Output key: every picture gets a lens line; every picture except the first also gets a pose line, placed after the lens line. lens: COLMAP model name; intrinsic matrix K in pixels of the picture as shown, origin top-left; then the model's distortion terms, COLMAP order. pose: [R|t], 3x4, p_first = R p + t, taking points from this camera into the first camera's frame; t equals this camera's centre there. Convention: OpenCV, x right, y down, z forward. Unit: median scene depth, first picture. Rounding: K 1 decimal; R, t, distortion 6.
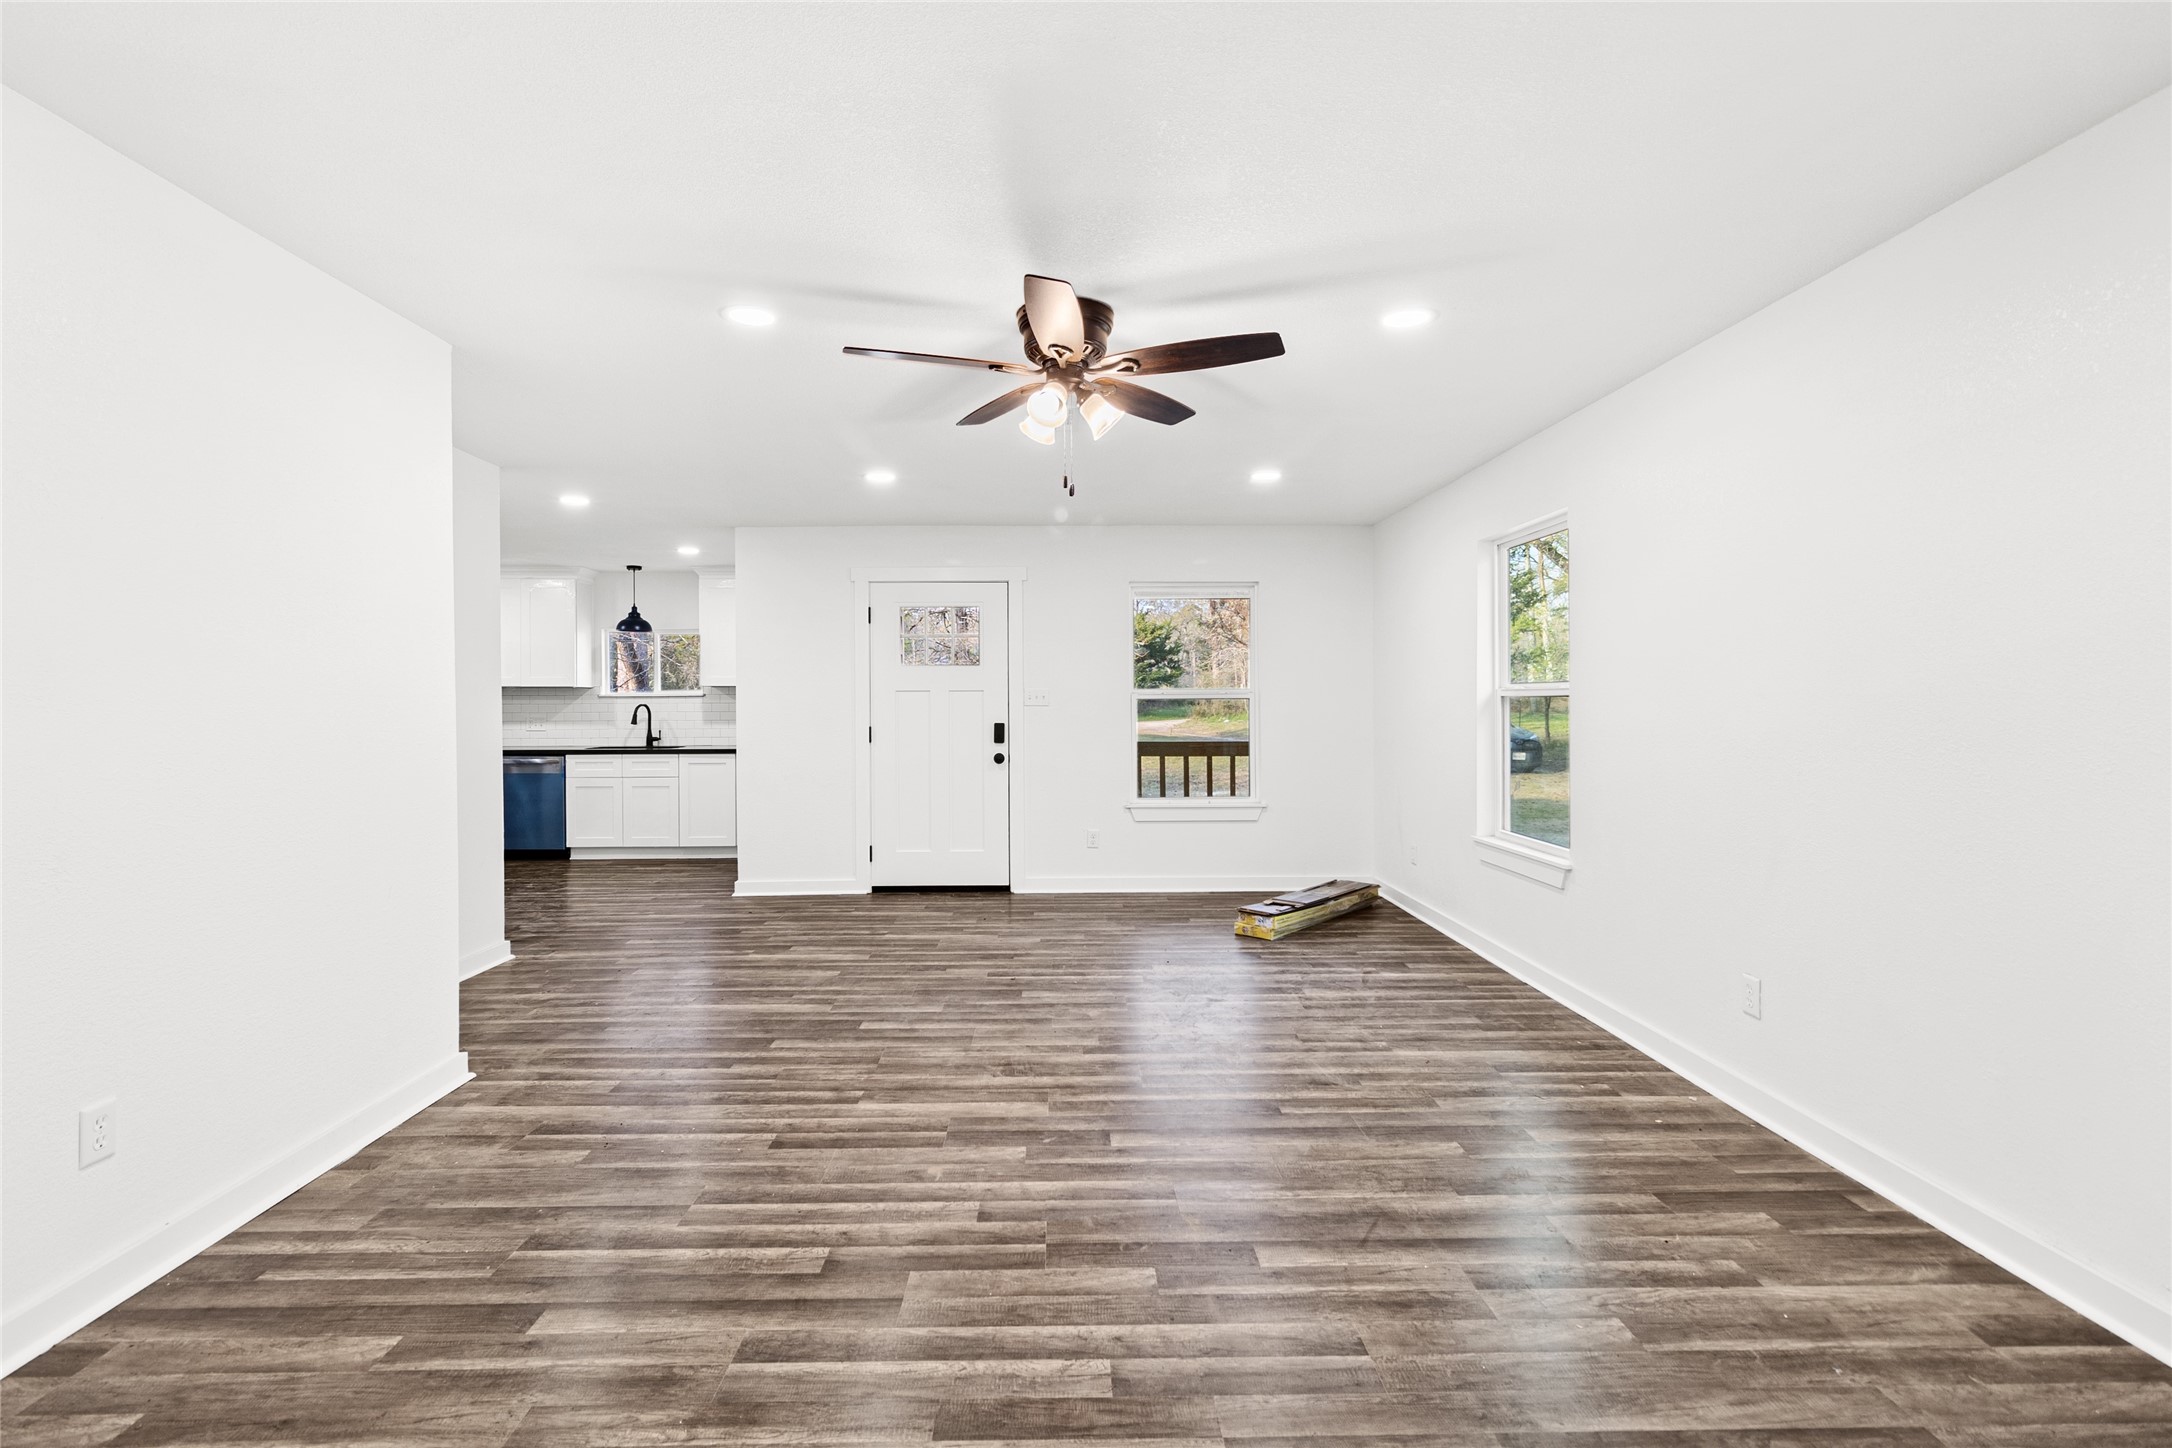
lens RADIAL K [[996.4, 0, 1088.7], [0, 996.4, 723.7], [0, 0, 1]] dist [0.002866, -0.001411]
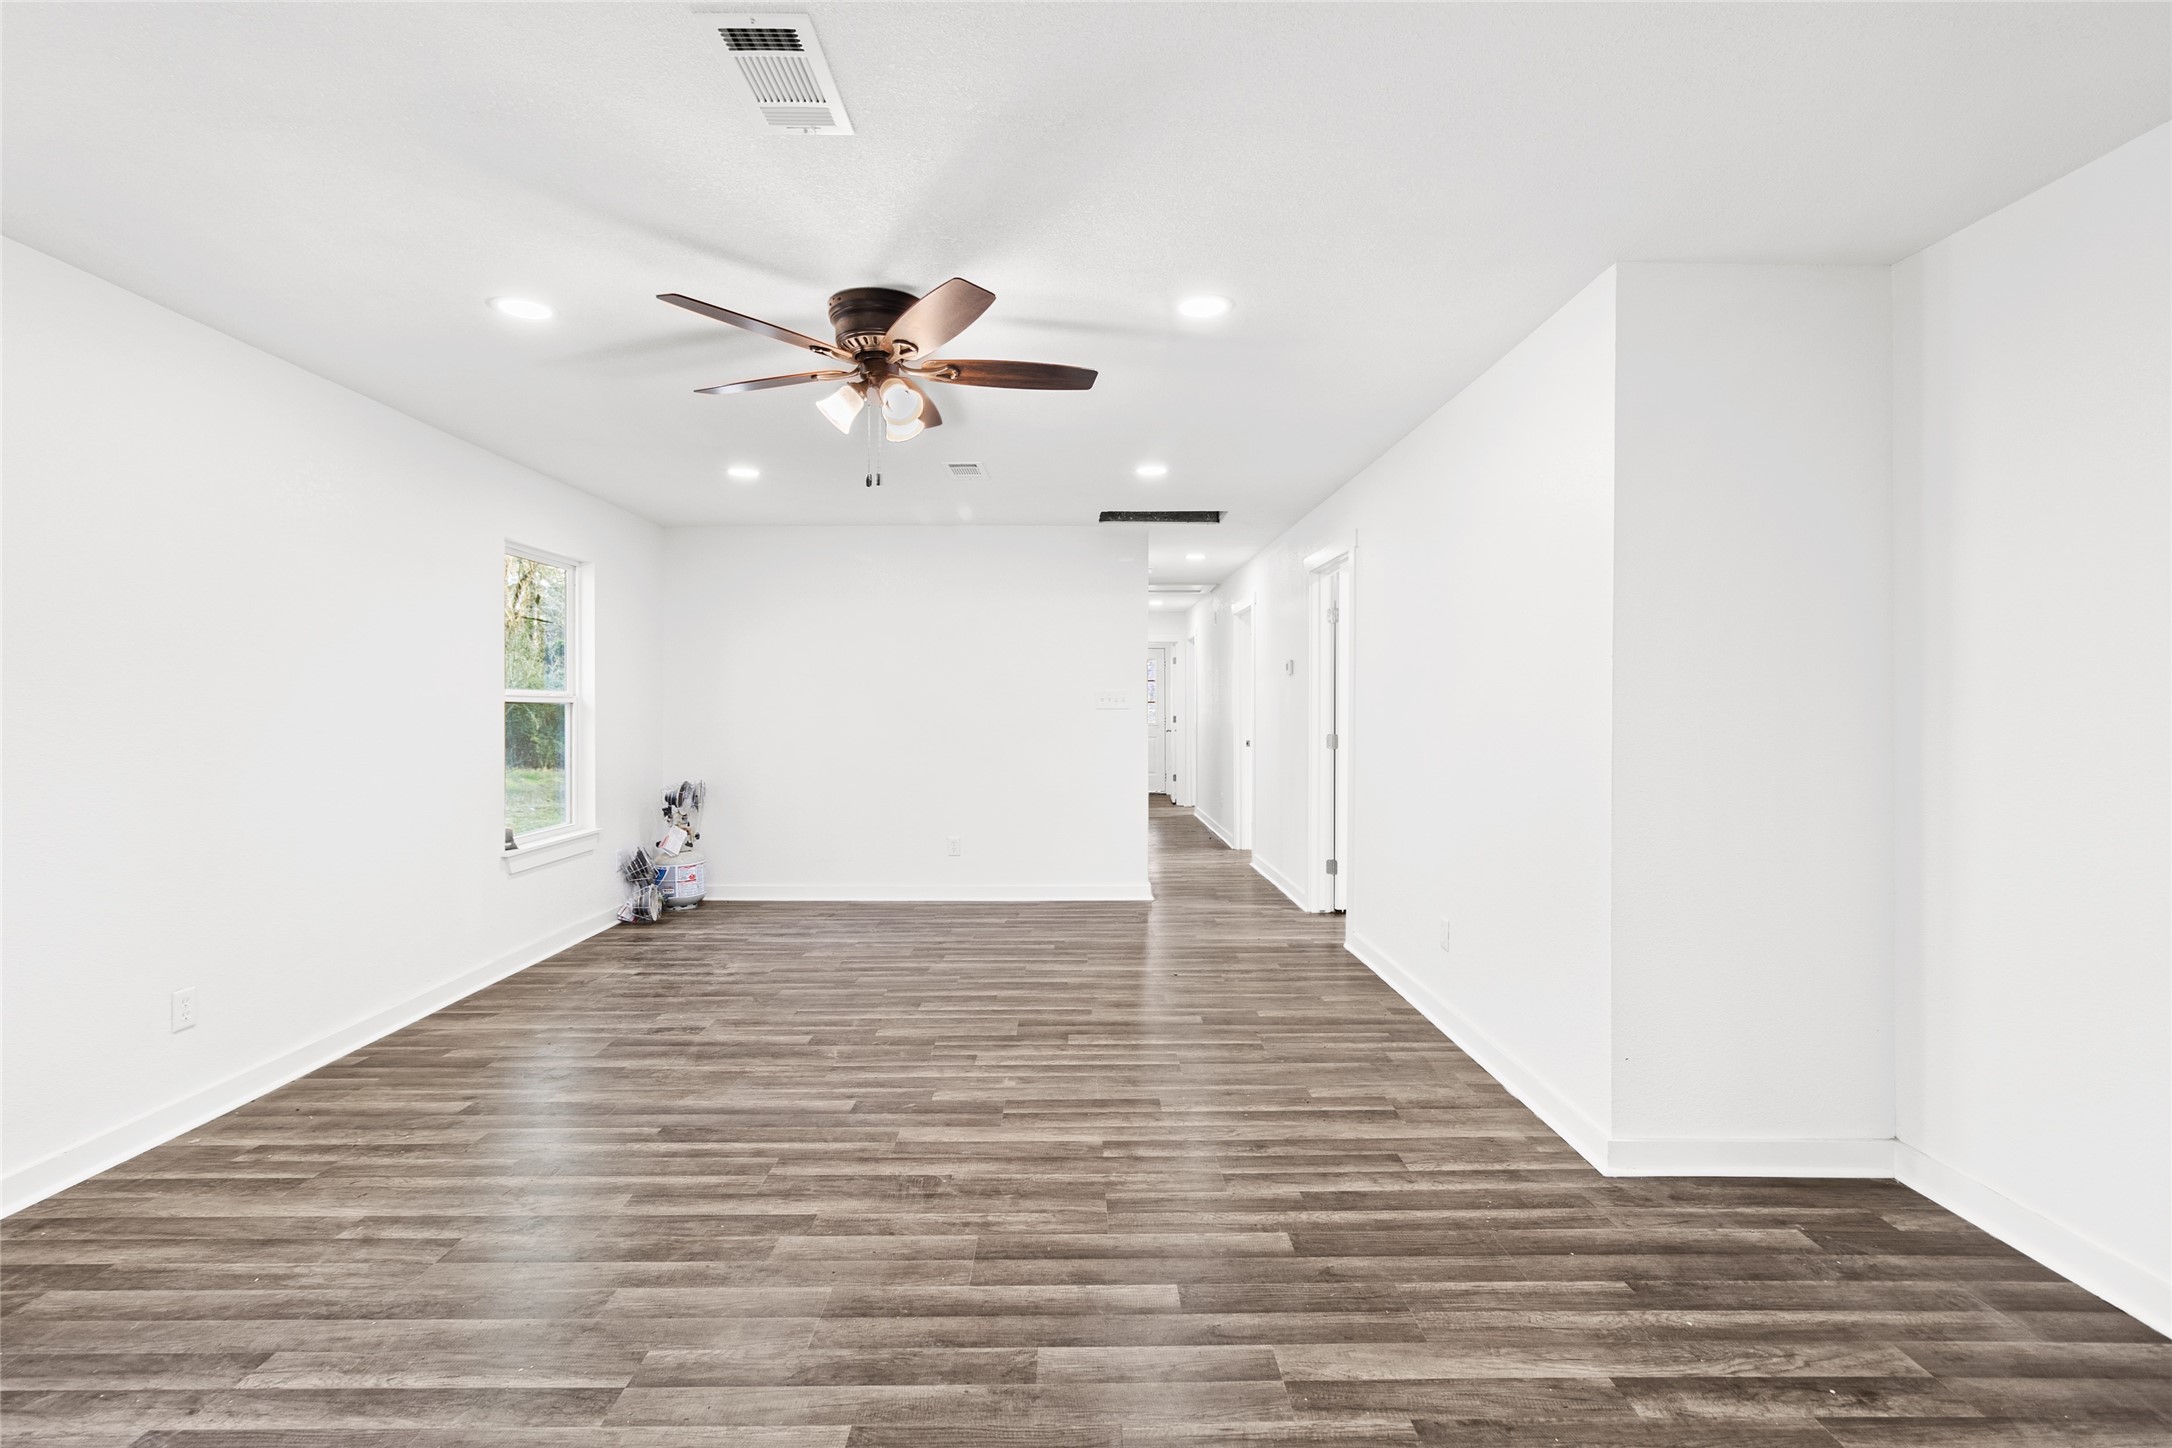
lens RADIAL K [[996.4, 0, 1071.0], [0, 996.4, 708.2], [0, 0, 1]] dist [0.002866, -0.001411]
pose [[-0.999465, 0.004547, 0.032376, -0.234884], [0.005214, 0.999775, 0.020544, -0.036970], [-0.032275, 0.020701, -0.999265, 1.918787]]
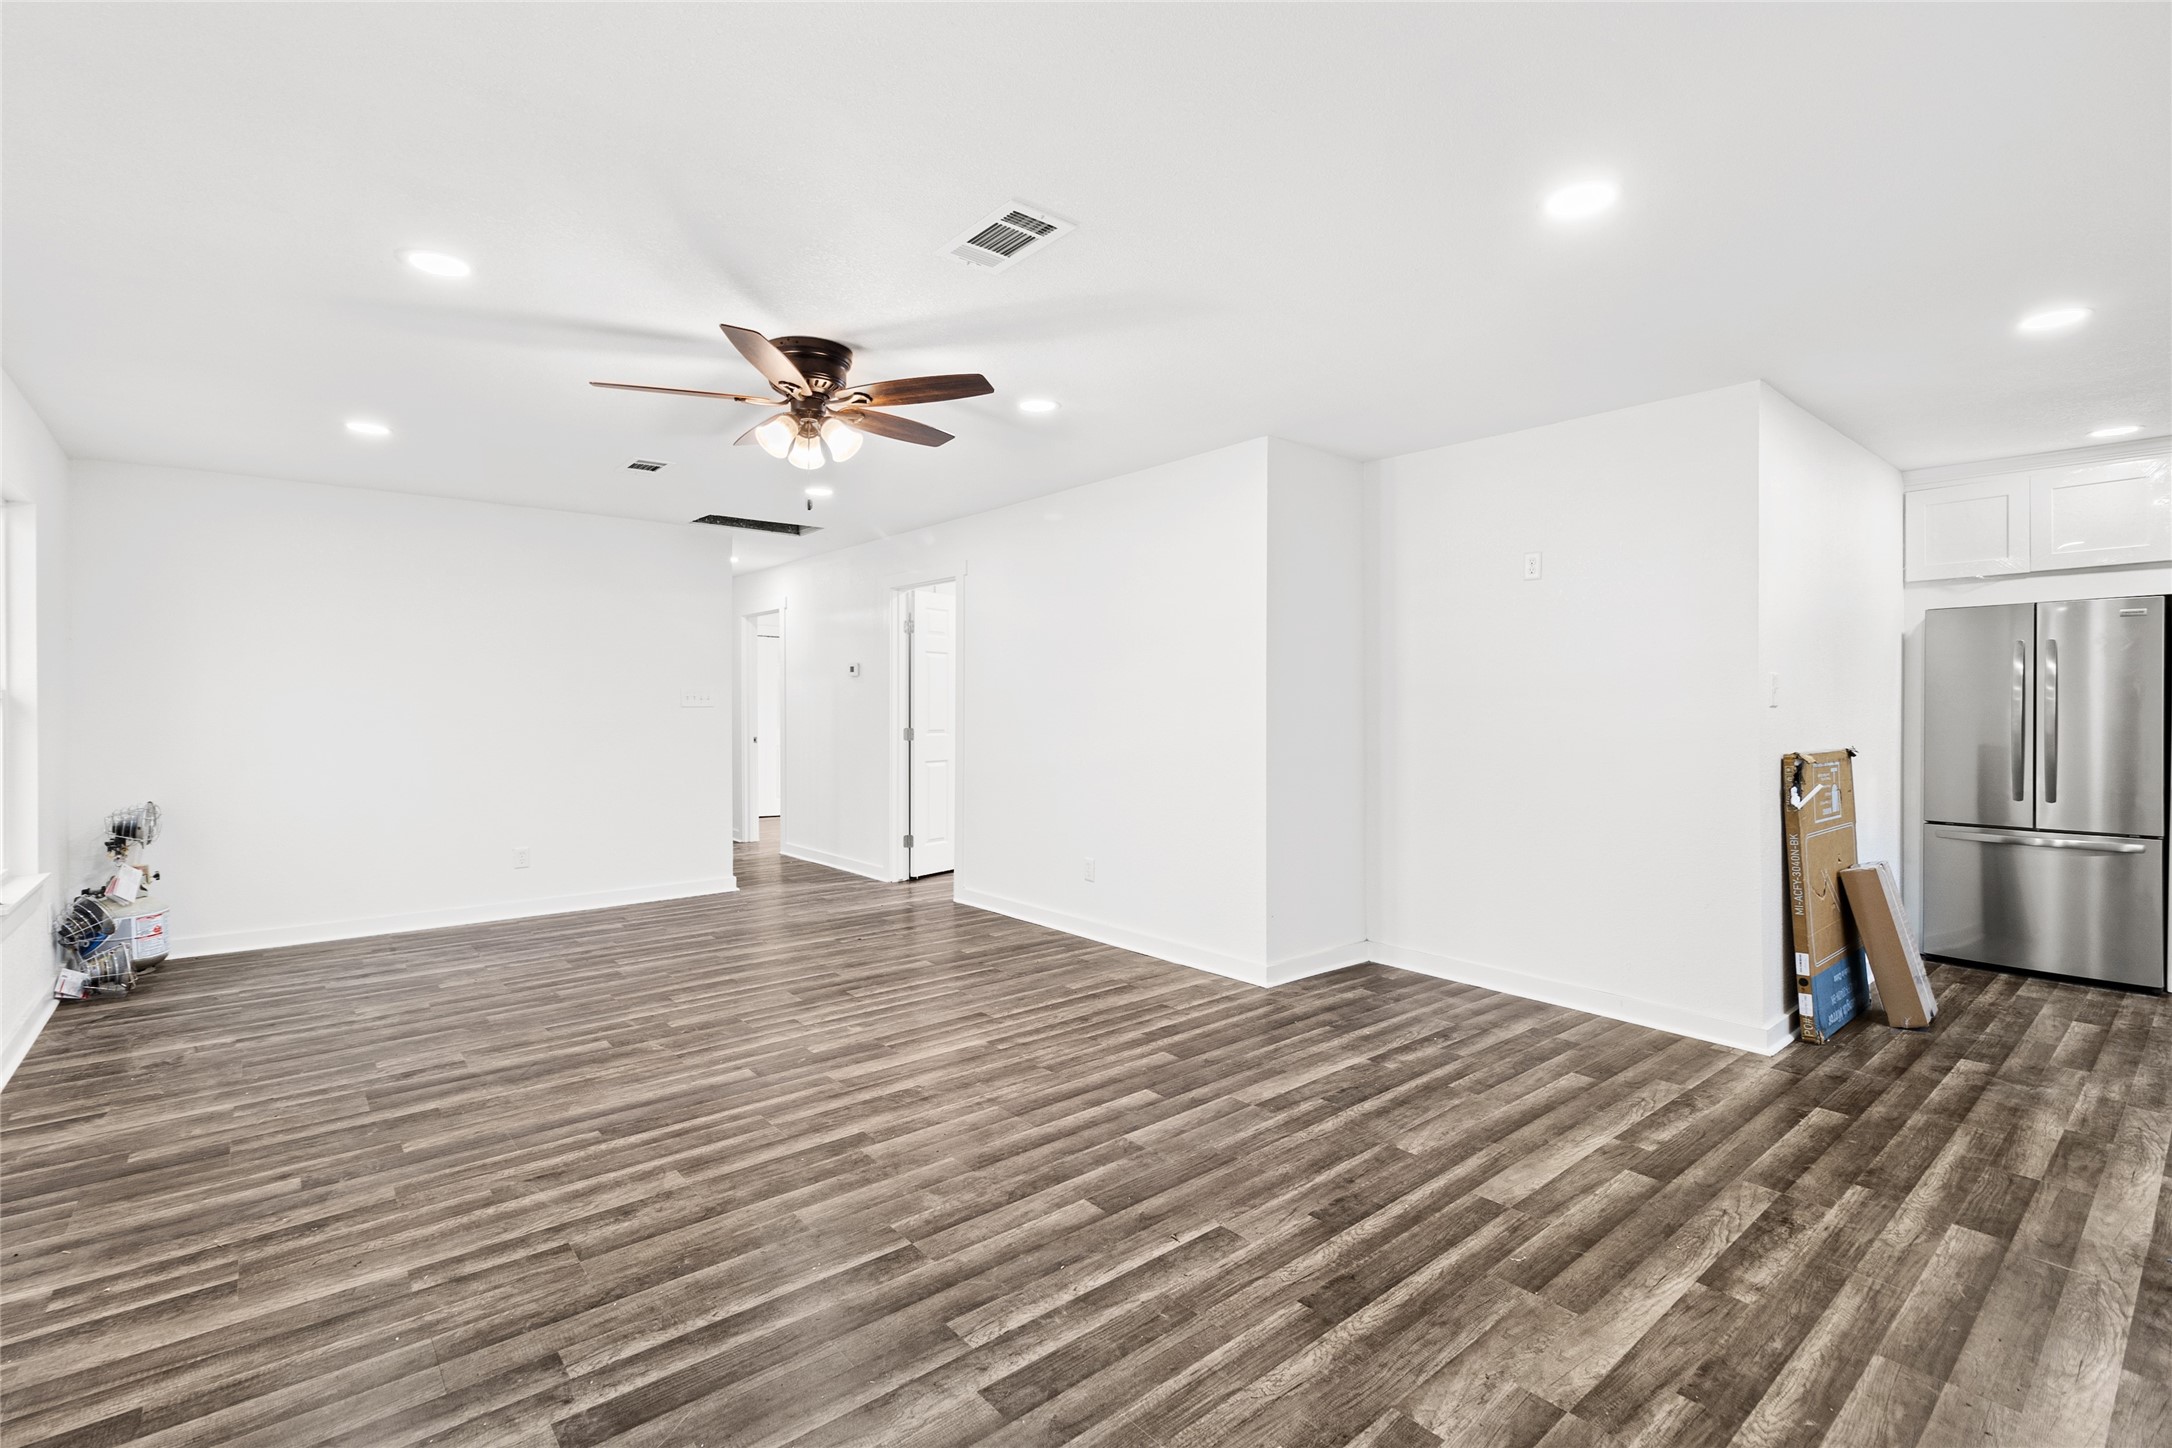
lens RADIAL K [[996.4, 0, 1075.4], [0, 996.4, 718.0], [0, 0, 1]] dist [0.002866, -0.001411]
pose [[-0.791402, 0.013206, -0.611153, 0.406302], [-0.008024, 0.999456, 0.031987, -0.043857], [0.611243, 0.030218, -0.790866, 2.001341]]
